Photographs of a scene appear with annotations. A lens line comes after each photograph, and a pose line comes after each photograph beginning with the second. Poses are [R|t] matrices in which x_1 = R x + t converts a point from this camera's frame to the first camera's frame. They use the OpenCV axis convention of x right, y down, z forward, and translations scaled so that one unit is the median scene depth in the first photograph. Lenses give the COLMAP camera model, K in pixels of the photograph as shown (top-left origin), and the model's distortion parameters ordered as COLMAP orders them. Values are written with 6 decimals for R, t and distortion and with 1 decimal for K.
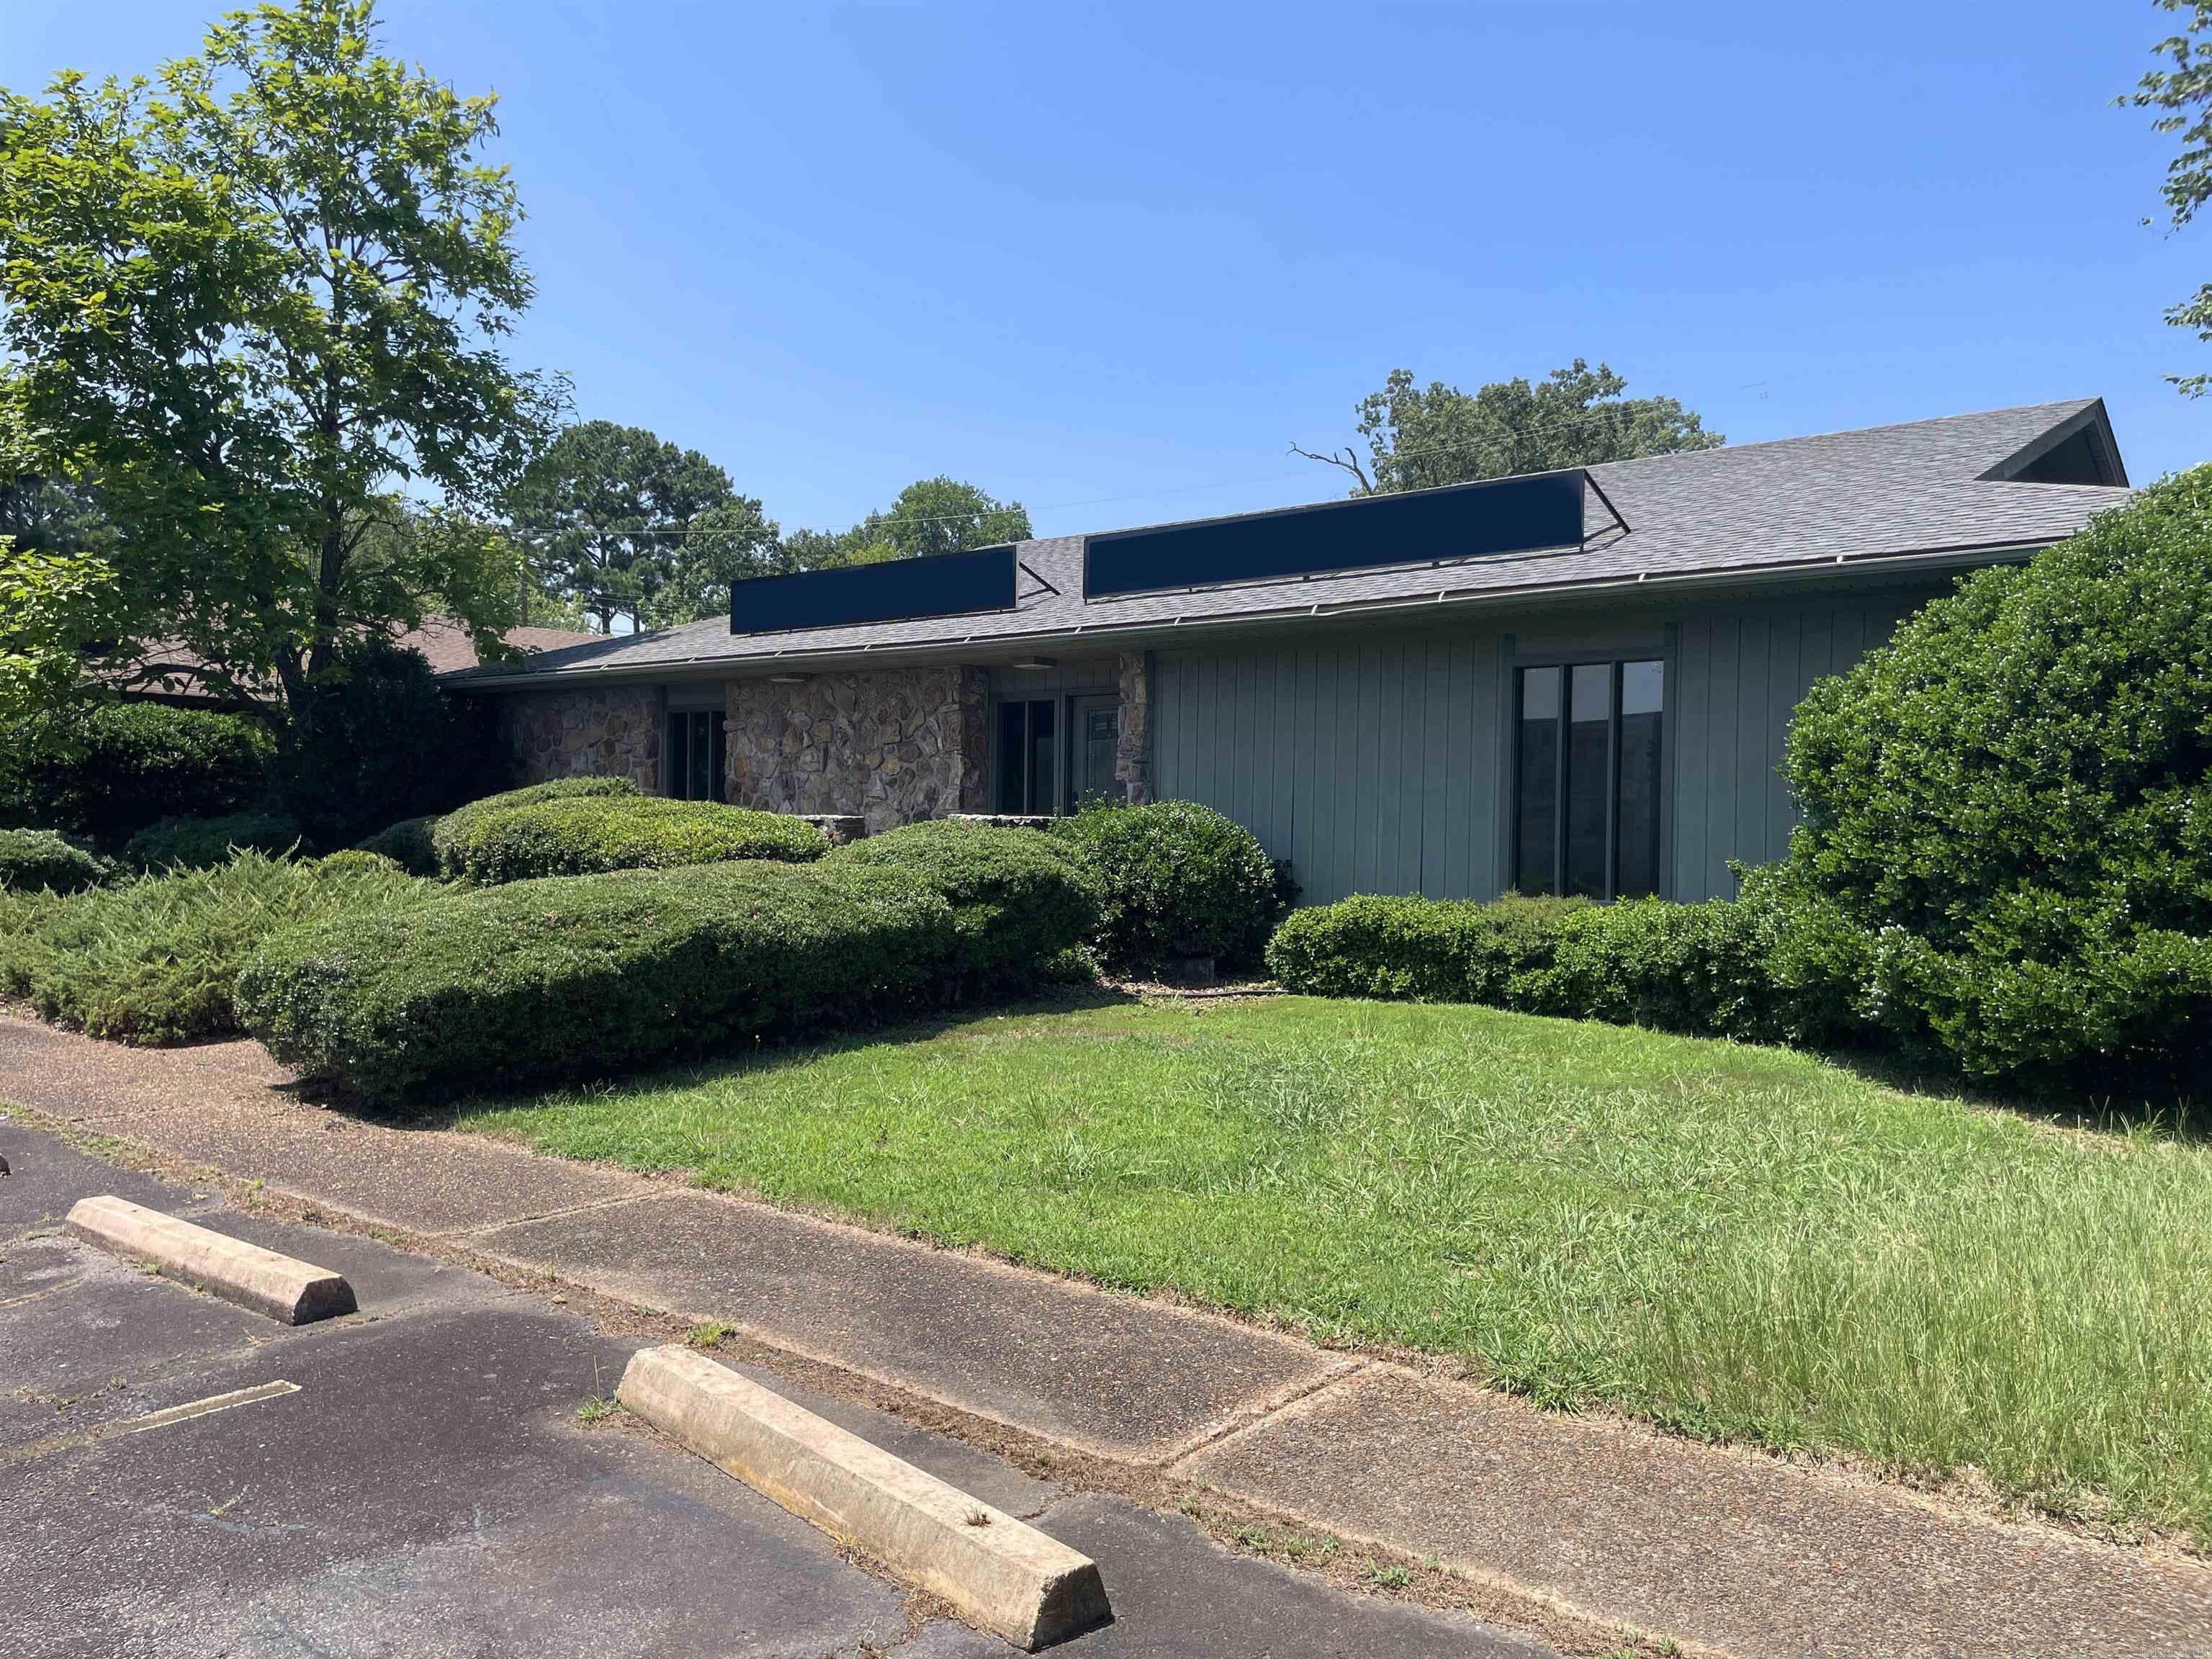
lens RADIAL K [[1690.2, 0, 1103.1], [0, 1690.2, 819.7], [0, 0, 1]] dist [0.101034, -0.148376]
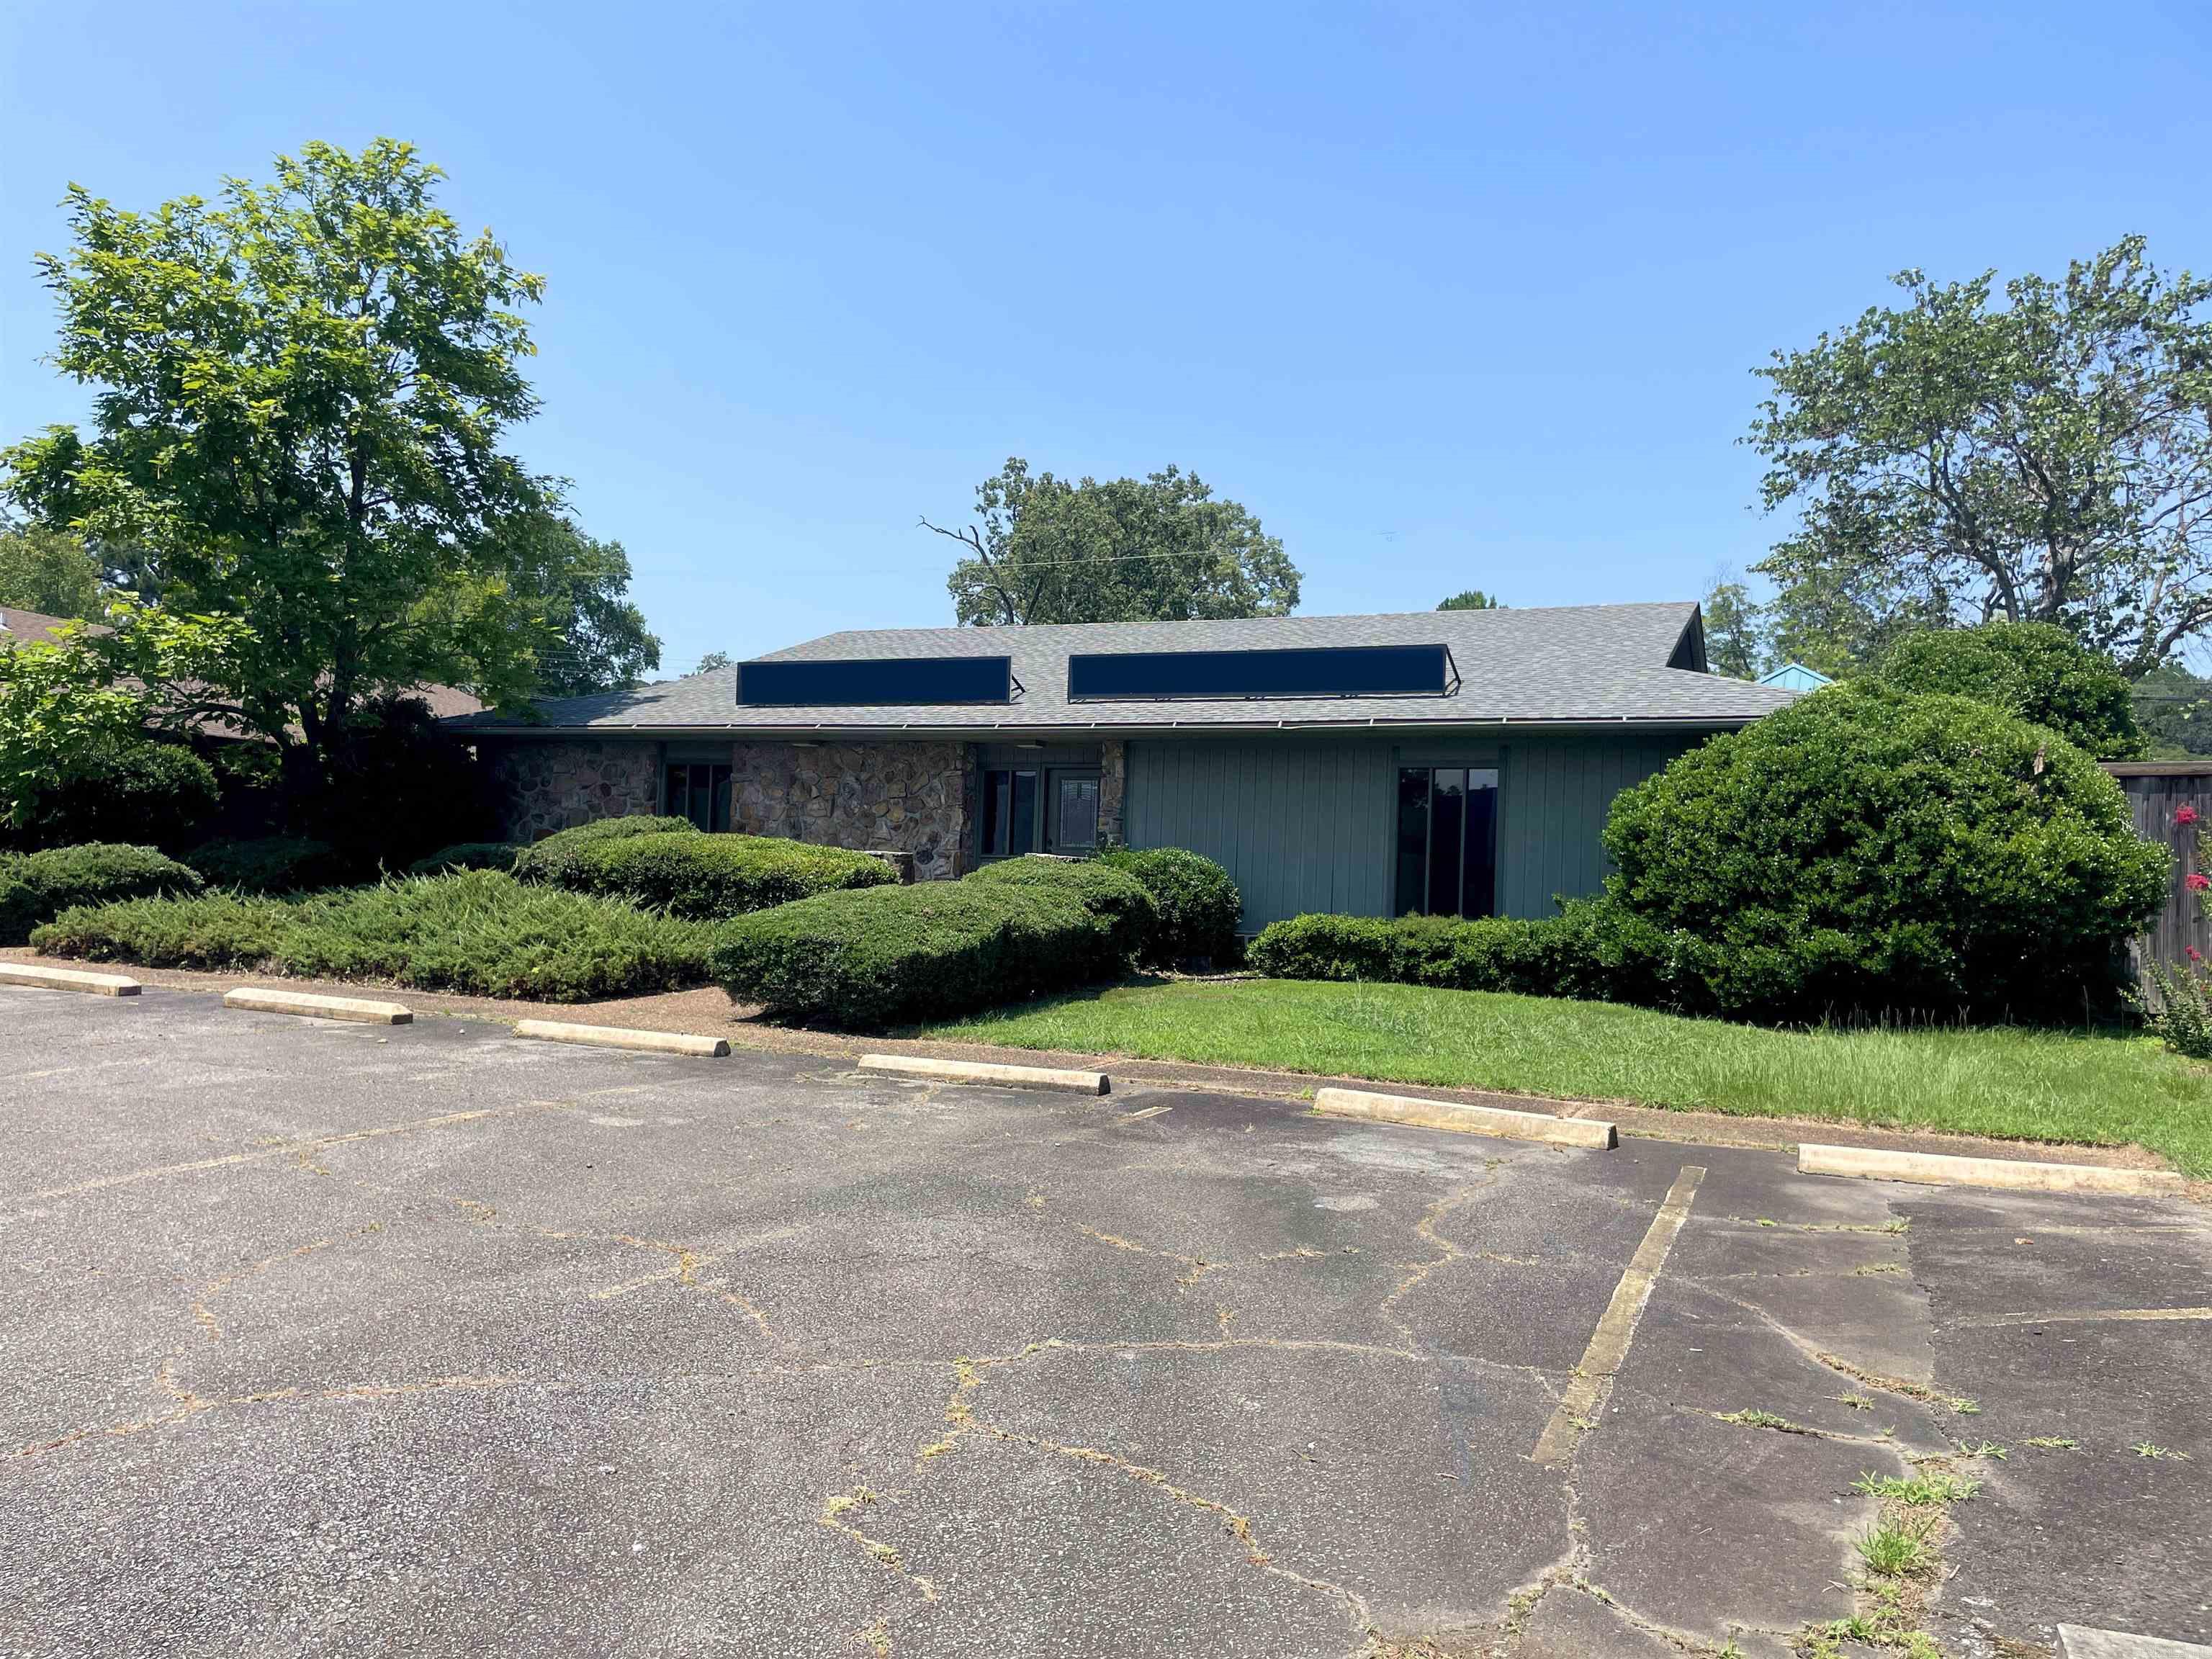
lens RADIAL K [[1690.2, 0, 1103.1], [0, 1690.2, 819.7], [0, 0, 1]] dist [0.101034, -0.148376]
pose [[0.960985, 0.032403, 0.274695, -0.470982], [-0.024537, 0.999186, -0.032026, 0.014117], [-0.275509, 0.024037, 0.960998, -0.431373]]
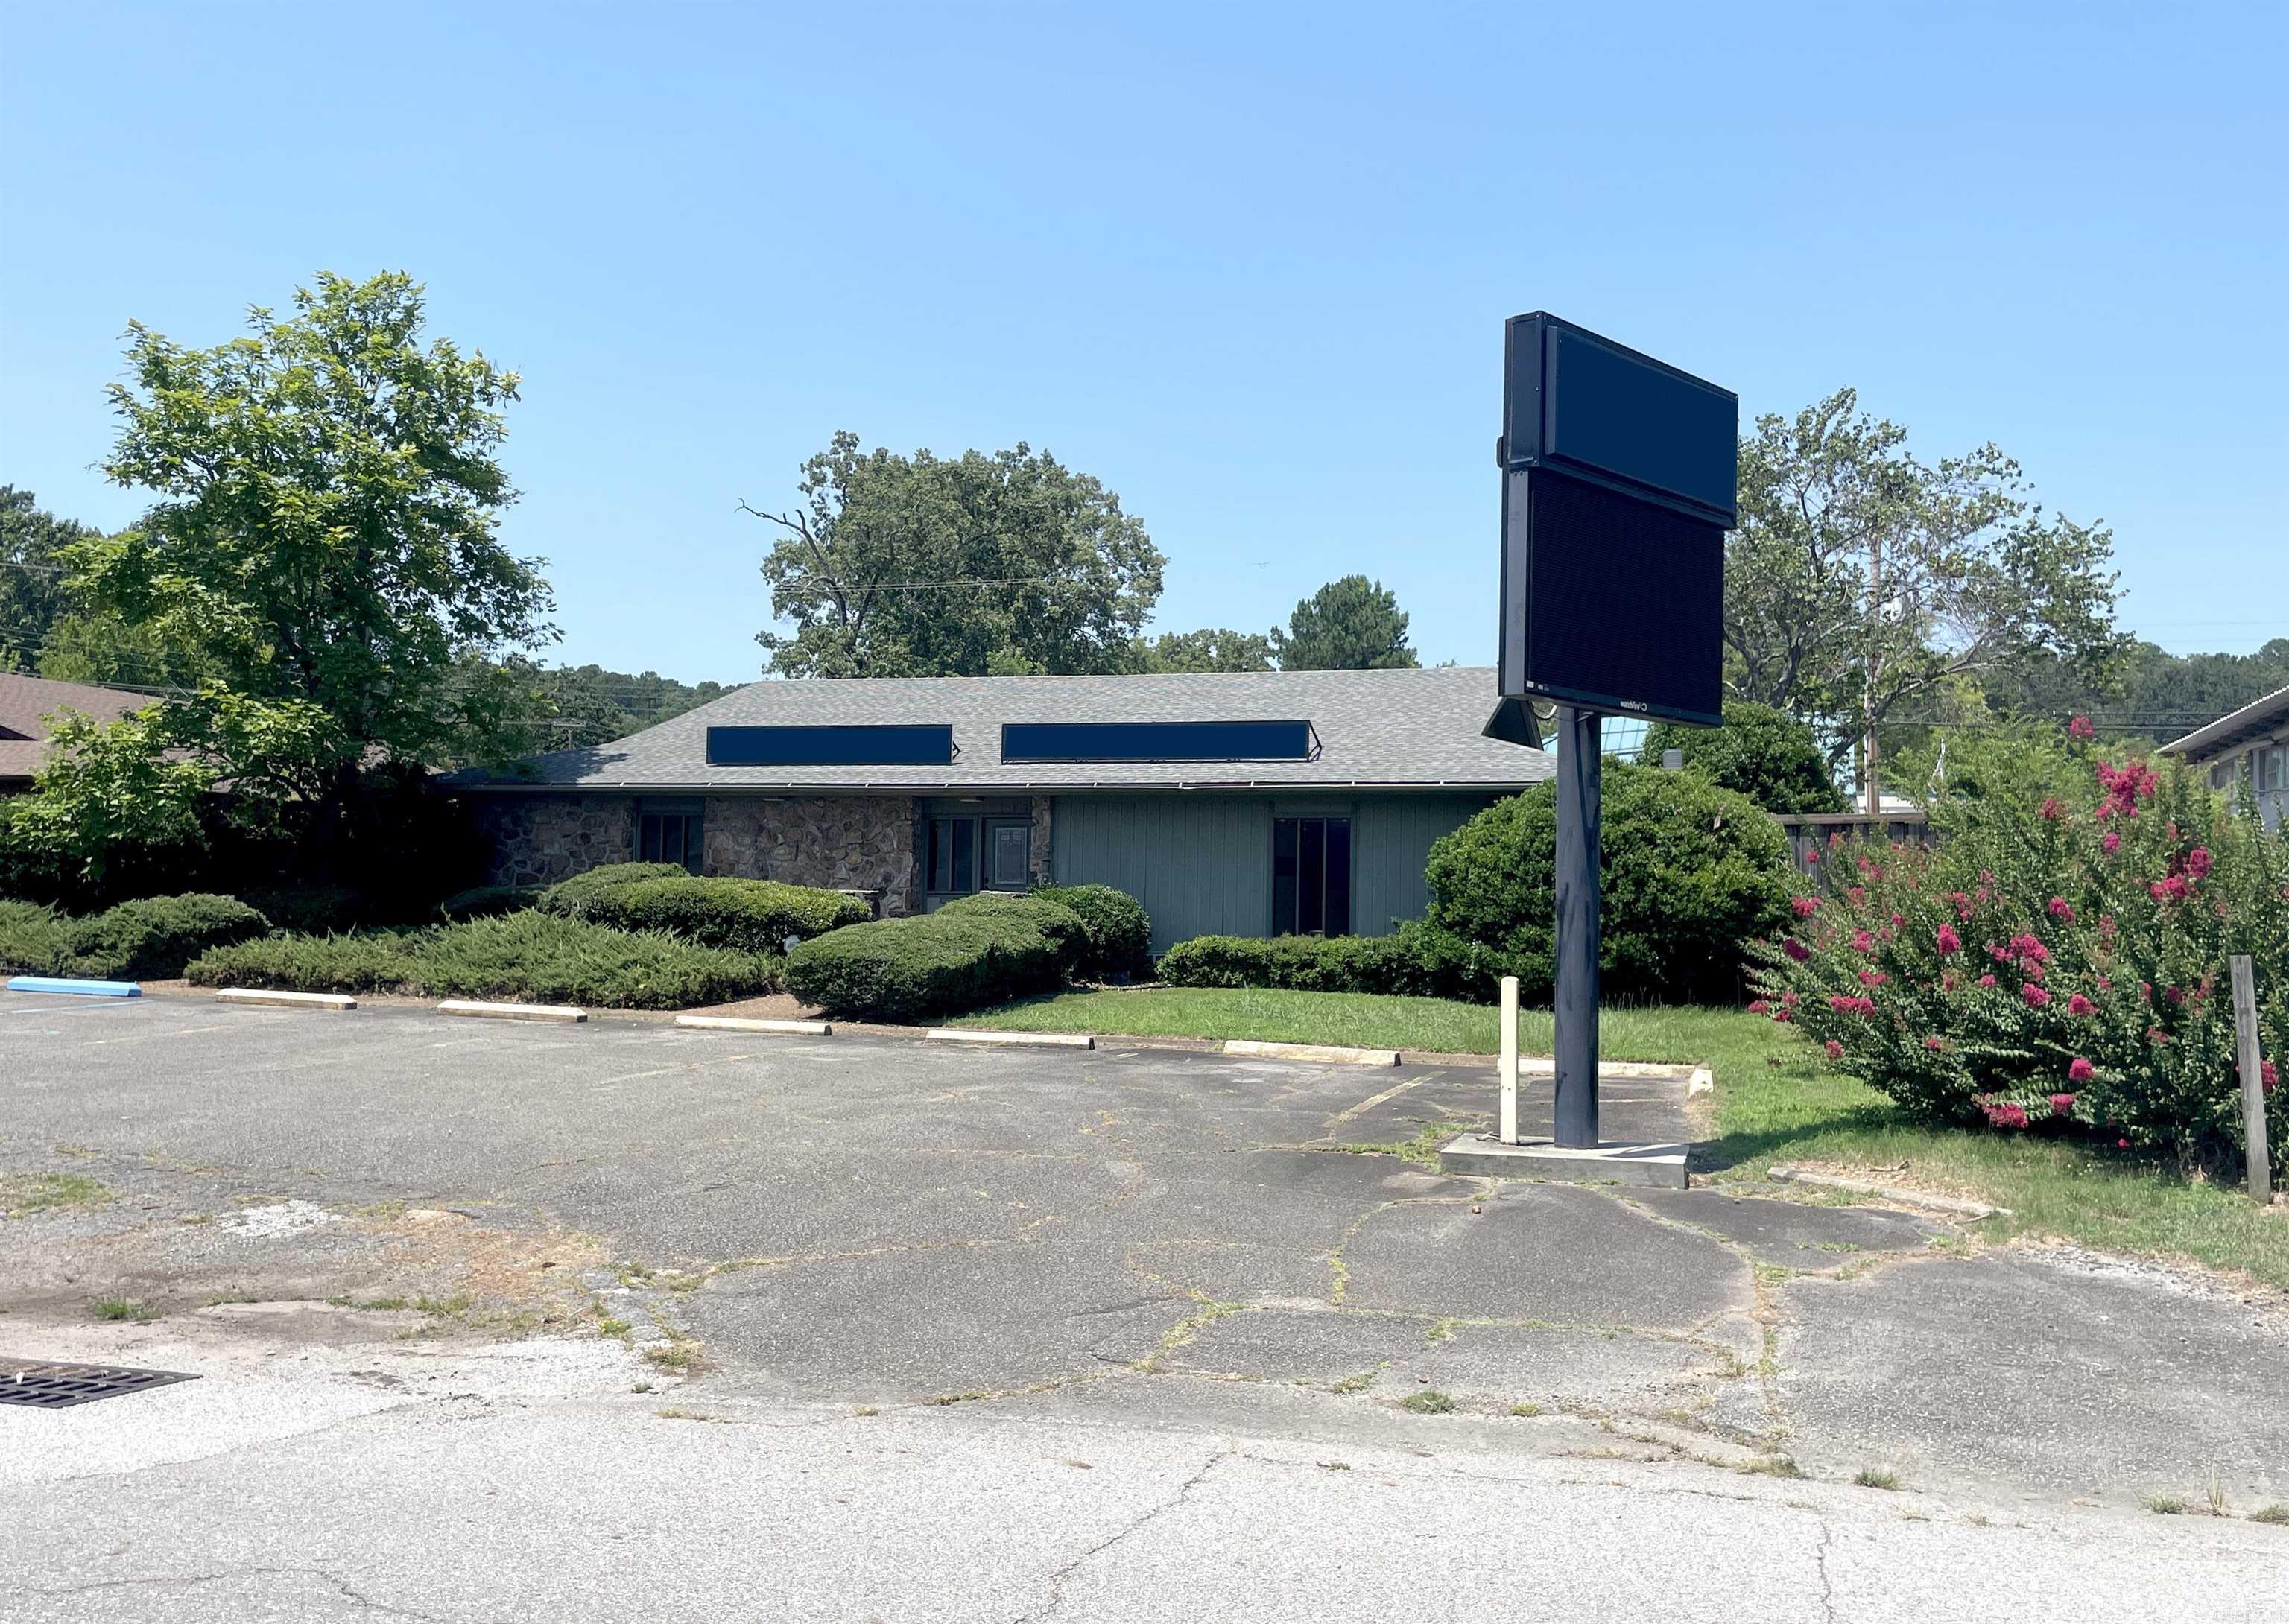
lens RADIAL K [[2115.6, 0, 1111.6], [0, 2115.6, 788.5], [0, 0, 1]] dist [0.119378, -0.189777]
pose [[0.931265, 0.028273, 0.363243, -0.869200], [-0.010015, 0.998594, -0.052049, 0.004122], [-0.364204, 0.044834, 0.930239, -1.263733]]
